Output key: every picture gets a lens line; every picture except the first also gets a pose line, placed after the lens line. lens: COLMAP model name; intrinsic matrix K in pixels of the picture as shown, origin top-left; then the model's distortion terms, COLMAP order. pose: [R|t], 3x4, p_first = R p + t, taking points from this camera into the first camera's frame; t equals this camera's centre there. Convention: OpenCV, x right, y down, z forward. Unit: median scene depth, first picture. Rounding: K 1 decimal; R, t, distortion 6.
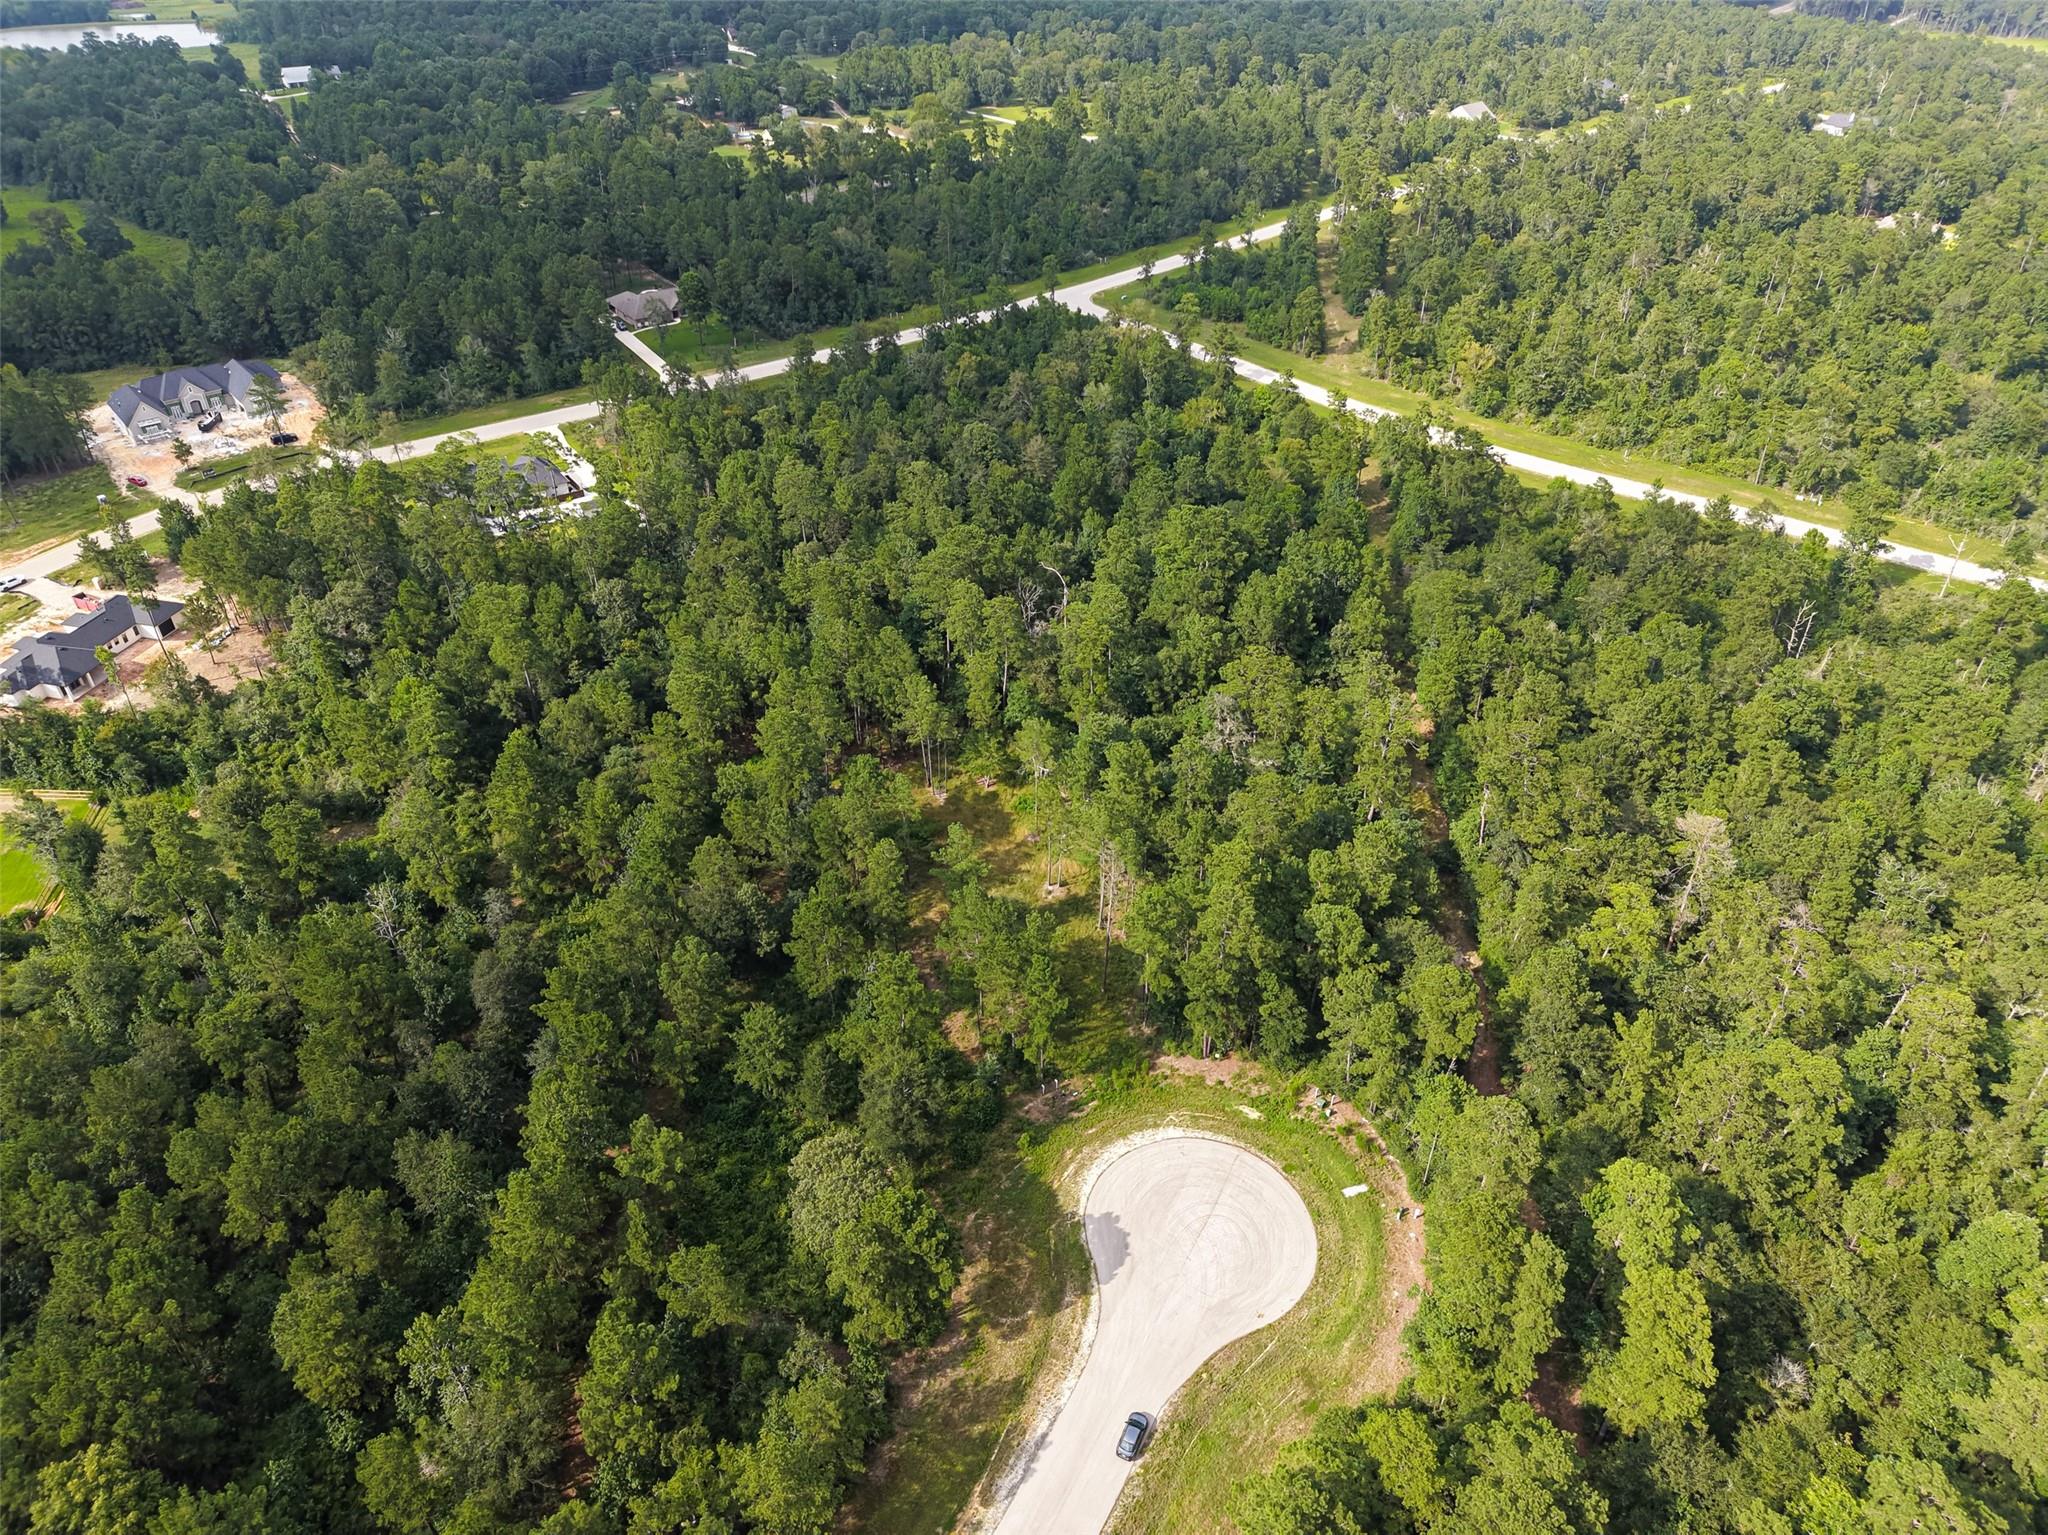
lens RADIAL K [[1370.8, 0, 1023.5], [0, 1370.8, 768.6], [0, 0, 1]] dist [0.018421, -0.013482]
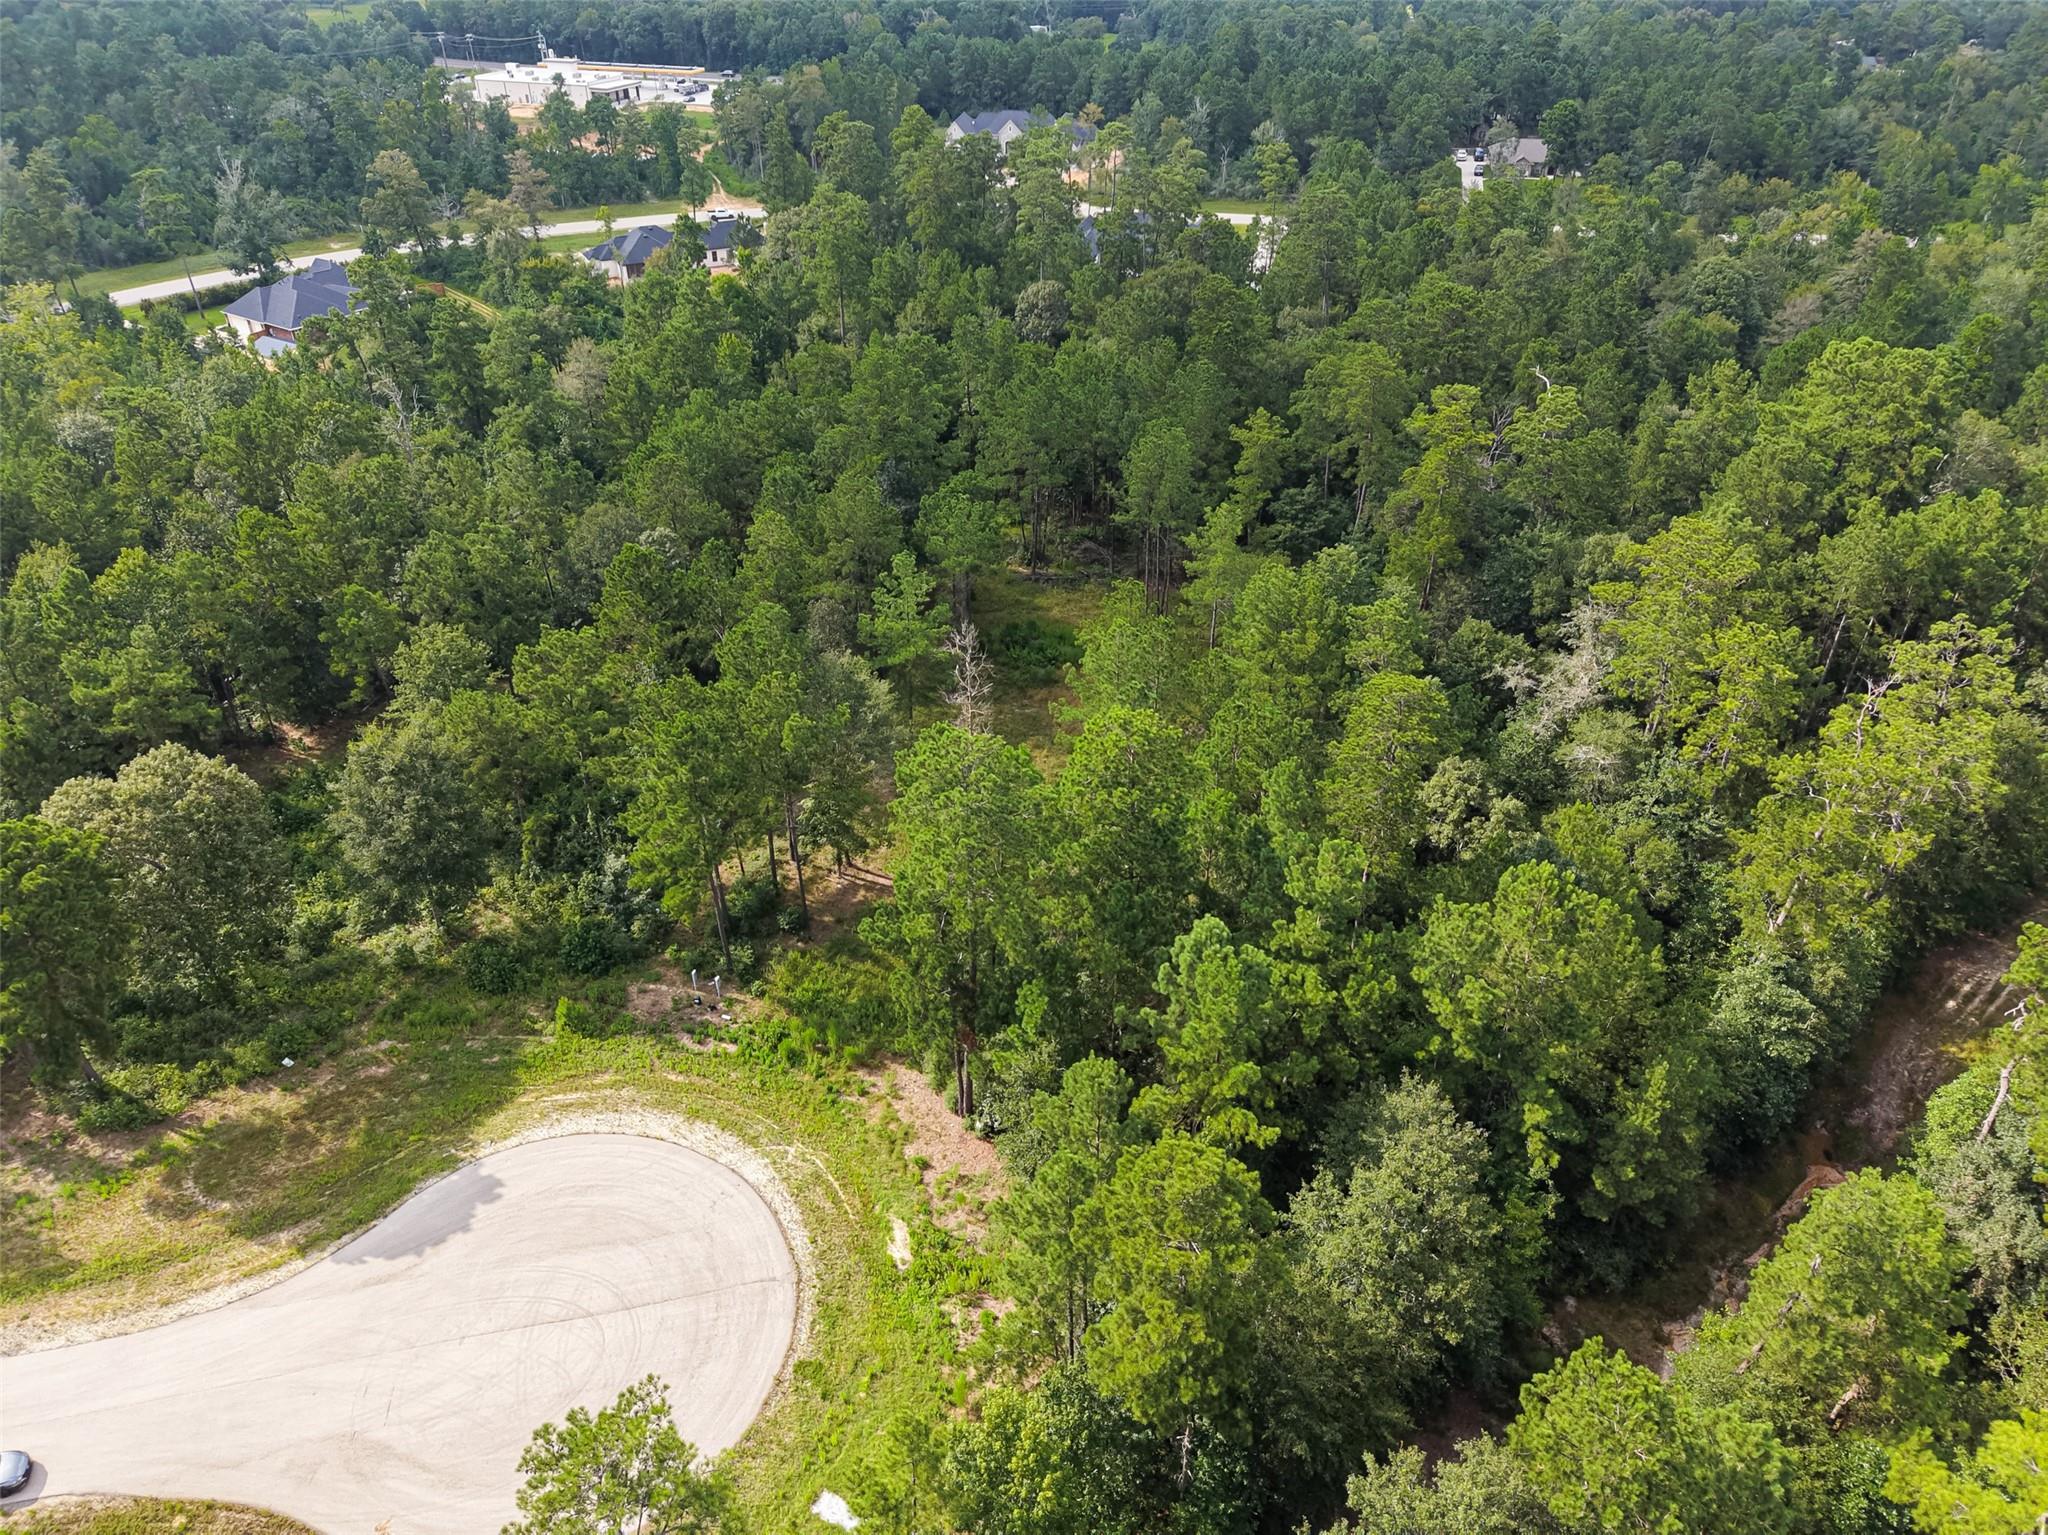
lens RADIAL K [[1385.5, 0, 1013.6], [0, 1385.5, 766.6], [0, 0, 1]] dist [0.002753, -0.001962]
pose [[0.665908, 0.405156, -0.626431, 0.326336], [-0.432026, 0.893983, 0.118948, 0.026577], [0.608211, 0.191426, 0.770348, 0.491501]]
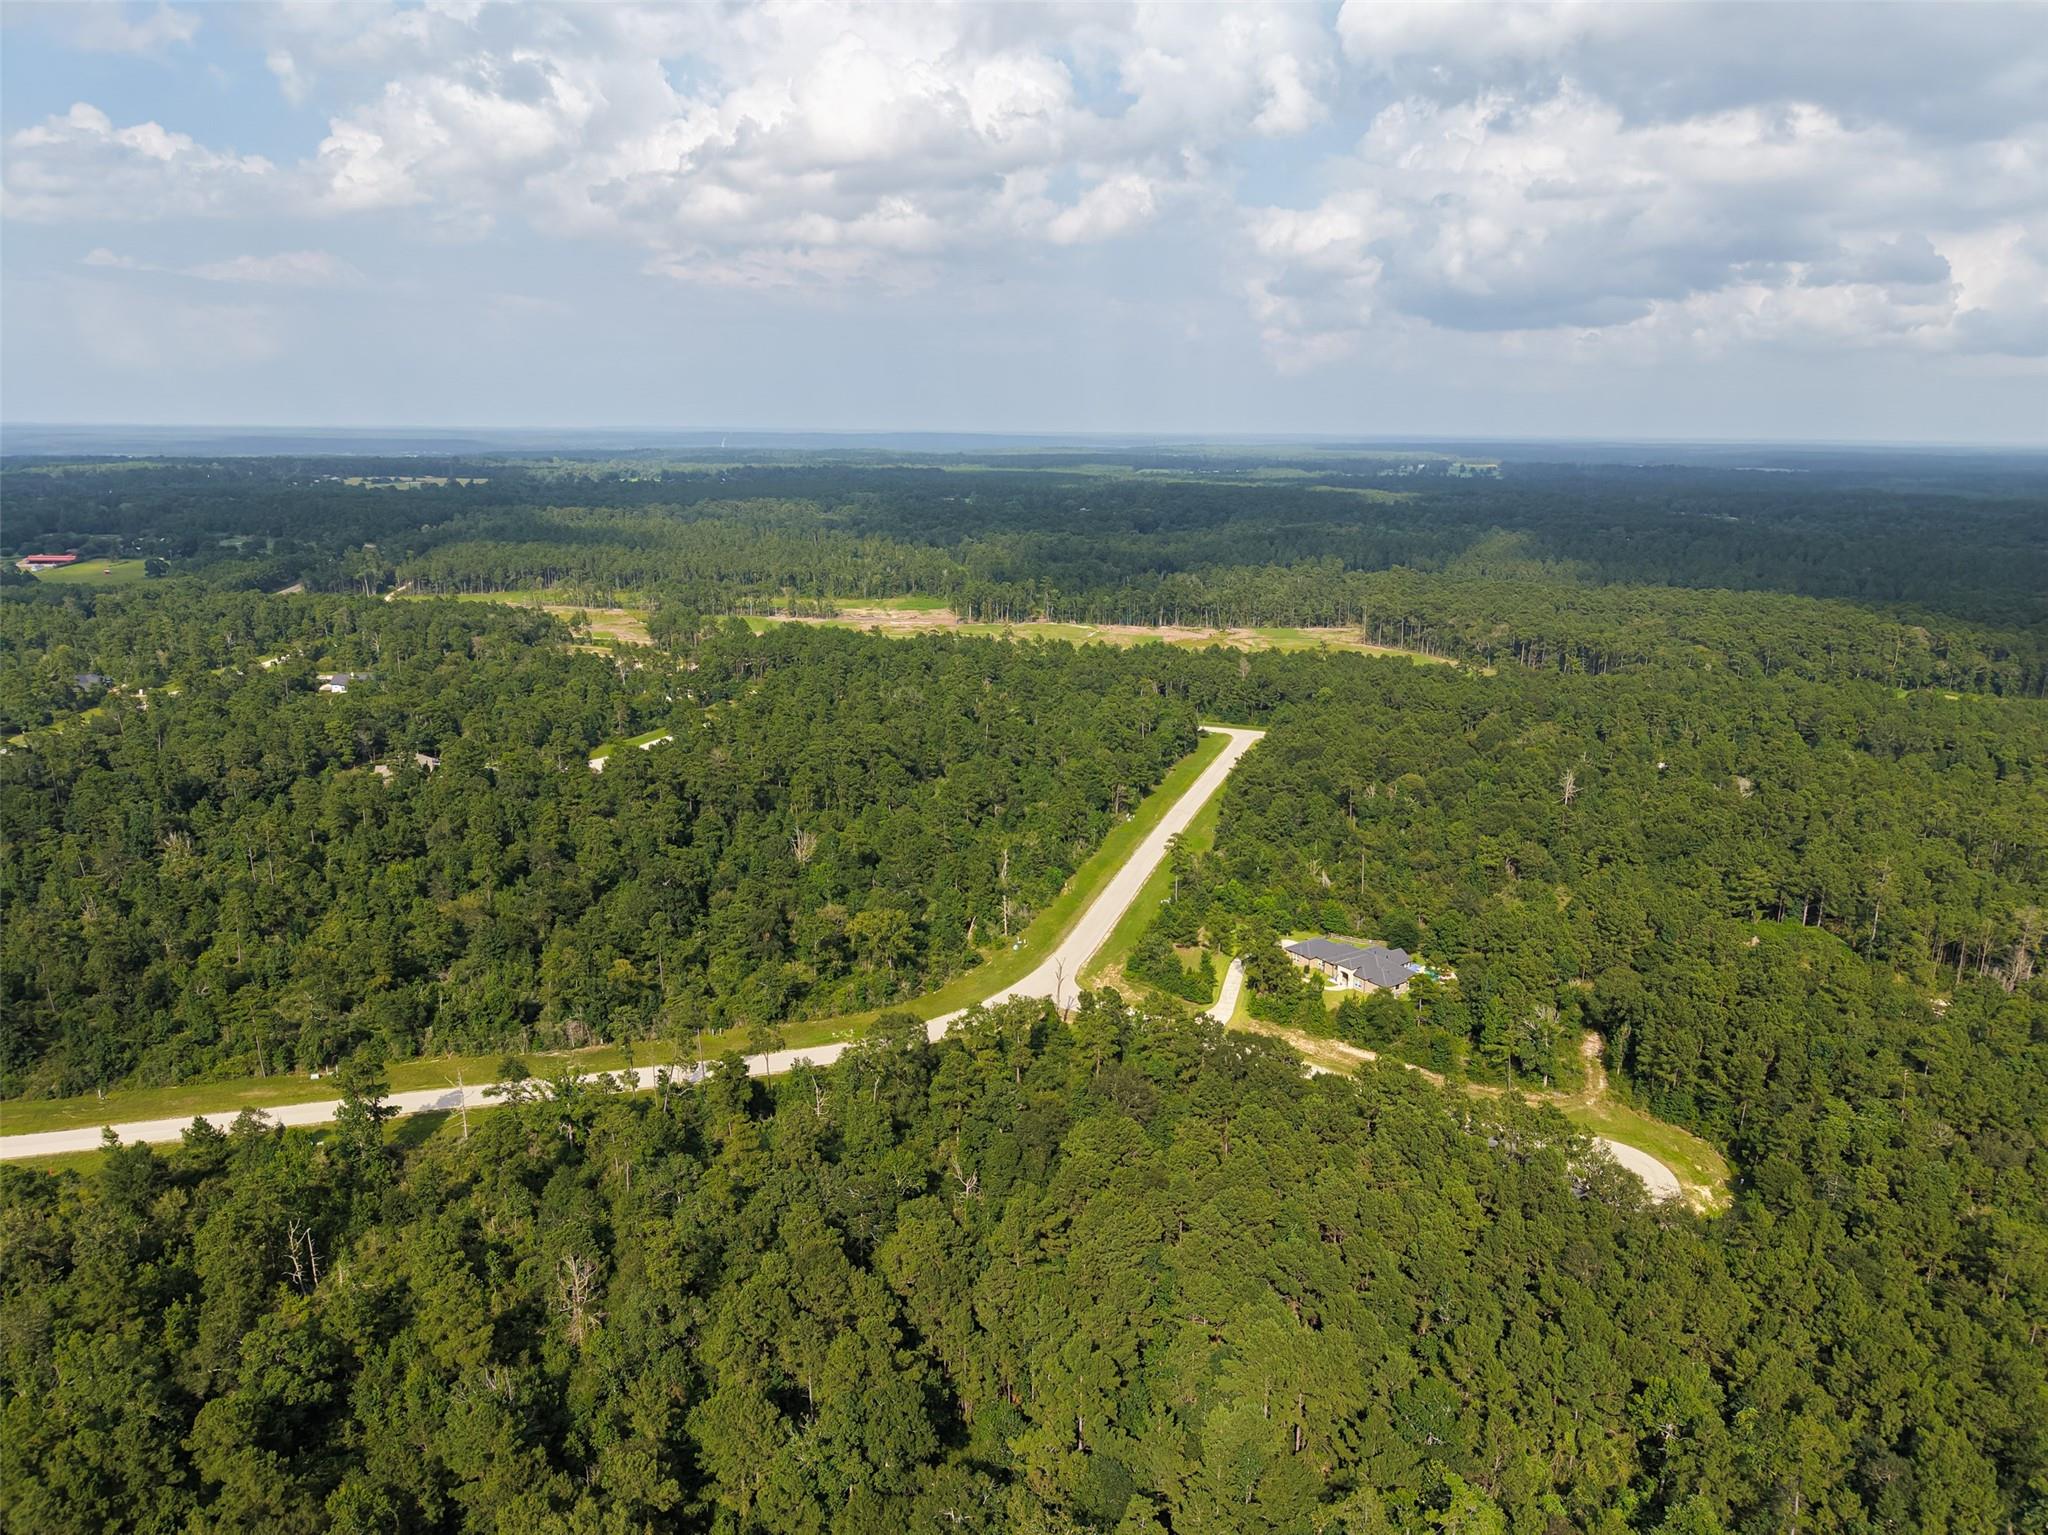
lens RADIAL K [[1369.1, 0, 1020.8], [0, 1369.1, 768.7], [0, 0, 1]] dist [0.017407, -0.010484]
pose [[0.621706, -0.190953, 0.759618, 0.284489], [0.451096, 0.880127, -0.147951, -0.043299], [-0.640308, 0.434643, 0.633318, 0.055511]]
